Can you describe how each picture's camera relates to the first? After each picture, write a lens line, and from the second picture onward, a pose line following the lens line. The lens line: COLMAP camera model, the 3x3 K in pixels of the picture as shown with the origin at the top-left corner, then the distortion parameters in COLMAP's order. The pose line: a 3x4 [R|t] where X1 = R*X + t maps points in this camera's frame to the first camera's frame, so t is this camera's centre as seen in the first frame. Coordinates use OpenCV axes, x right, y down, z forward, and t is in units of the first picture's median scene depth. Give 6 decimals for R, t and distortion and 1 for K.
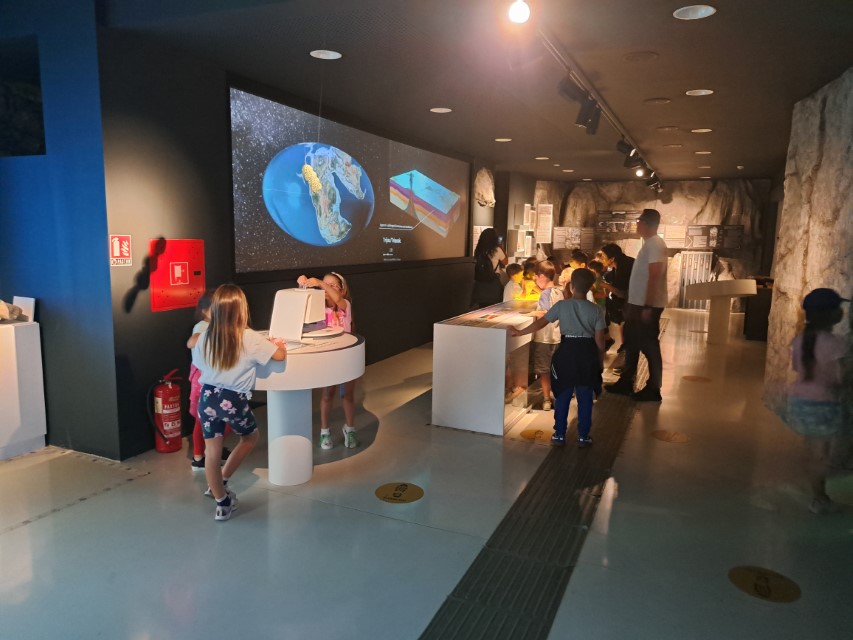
lens RADIAL K [[614.9, 0, 436.7], [0, 614.9, 317.4], [0, 0, 1]] dist [0.075882, -0.072160]
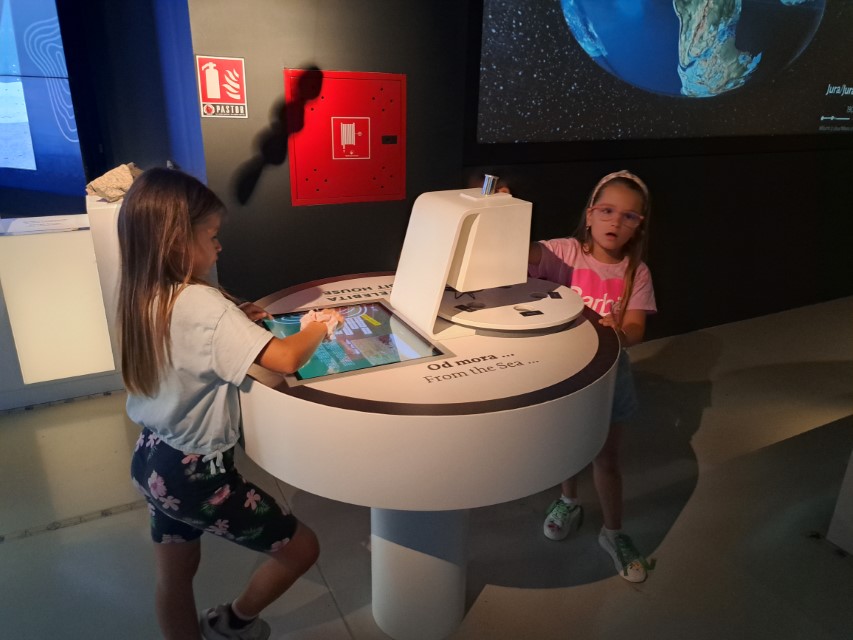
lens RADIAL K [[613.2, 0, 426.5], [0, 613.2, 320.0], [0, 0, 1]] dist [0.004252, -0.002528]
pose [[0.768559, 0.224585, -0.599065, -0.000238], [-0.101388, 0.967284, 0.232554, -0.024809], [0.631694, -0.117994, 0.766185, 0.312579]]
